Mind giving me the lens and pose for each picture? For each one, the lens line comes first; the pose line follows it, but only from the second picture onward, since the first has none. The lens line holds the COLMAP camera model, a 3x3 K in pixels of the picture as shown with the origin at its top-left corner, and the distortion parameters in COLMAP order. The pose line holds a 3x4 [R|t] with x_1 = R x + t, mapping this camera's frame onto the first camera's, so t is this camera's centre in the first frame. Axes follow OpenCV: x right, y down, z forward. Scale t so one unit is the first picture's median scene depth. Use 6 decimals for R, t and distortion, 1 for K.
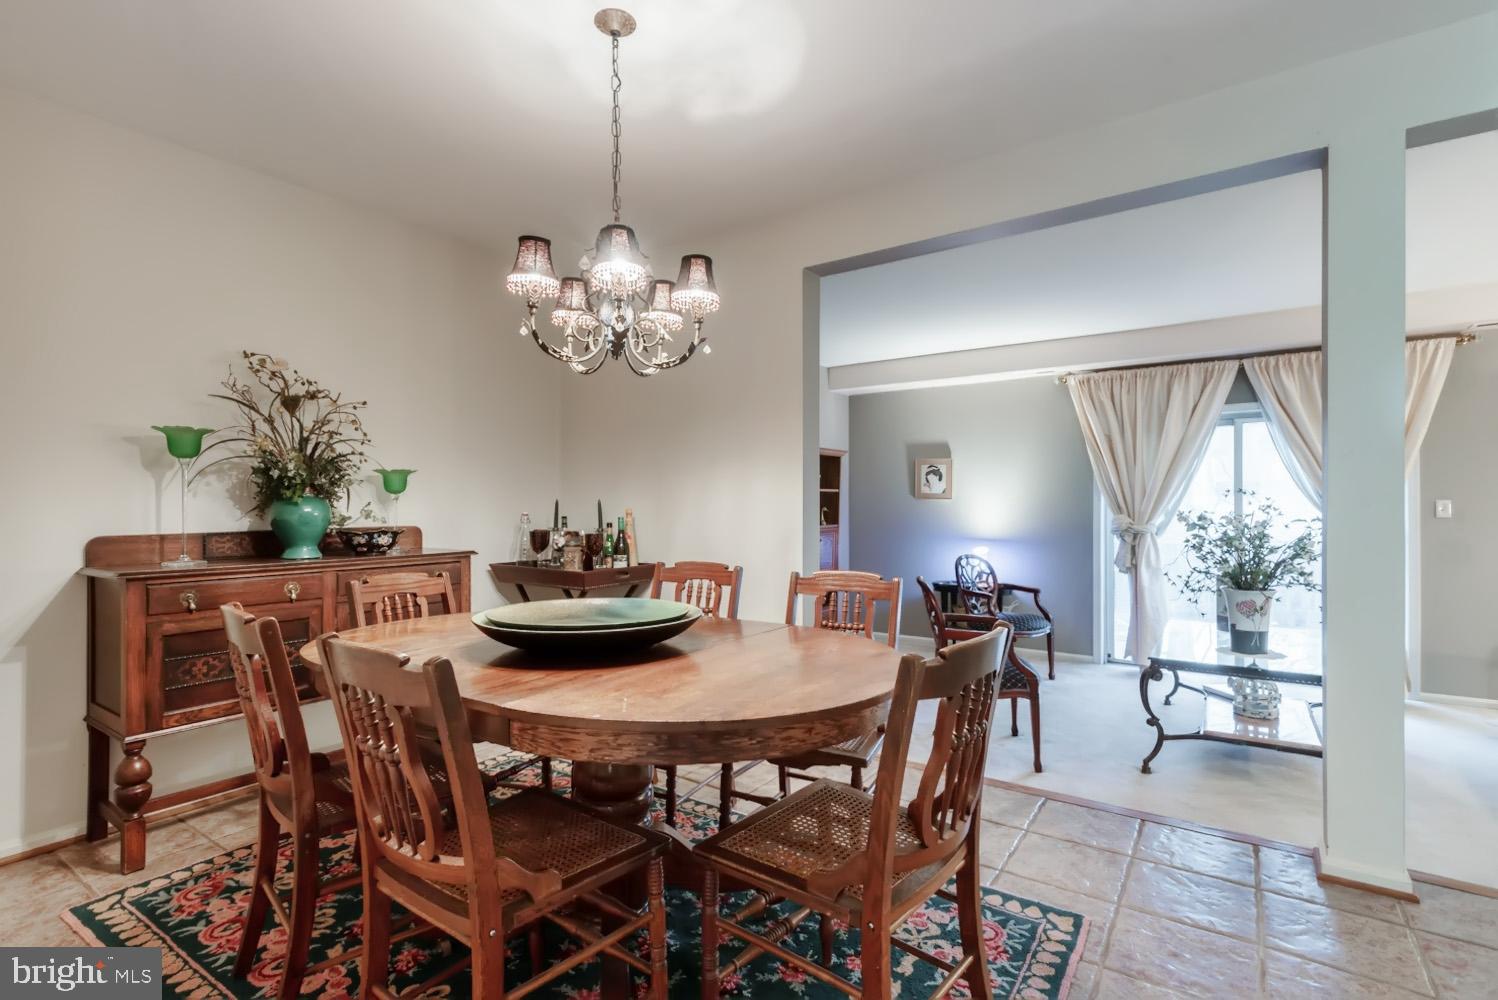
lens RADIAL K [[704.2, 0, 745.7], [0, 704.2, 499.0], [0, 0, 1]] dist [0.013738, -0.000673]
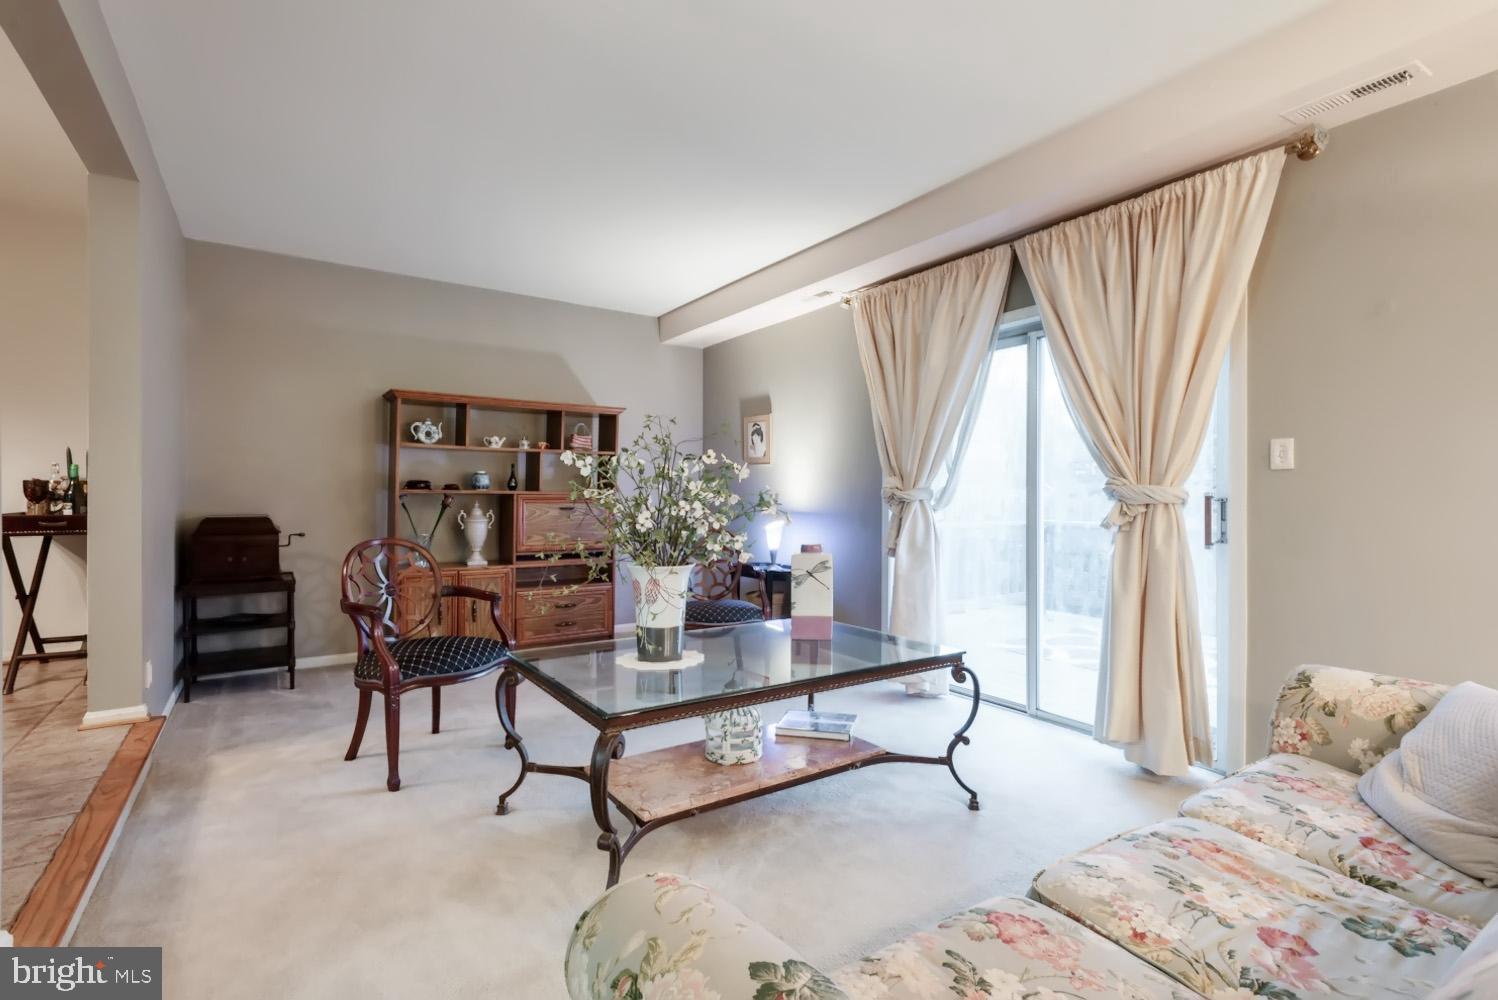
lens RADIAL K [[704.2, 0, 745.7], [0, 704.2, 499.0], [0, 0, 1]] dist [0.013738, -0.000673]
pose [[0.934196, 0.003396, -0.356744, 0.681407], [0.001975, 0.999890, 0.014688, 0.036073], [0.356755, -0.014426, 0.934087, 0.269437]]
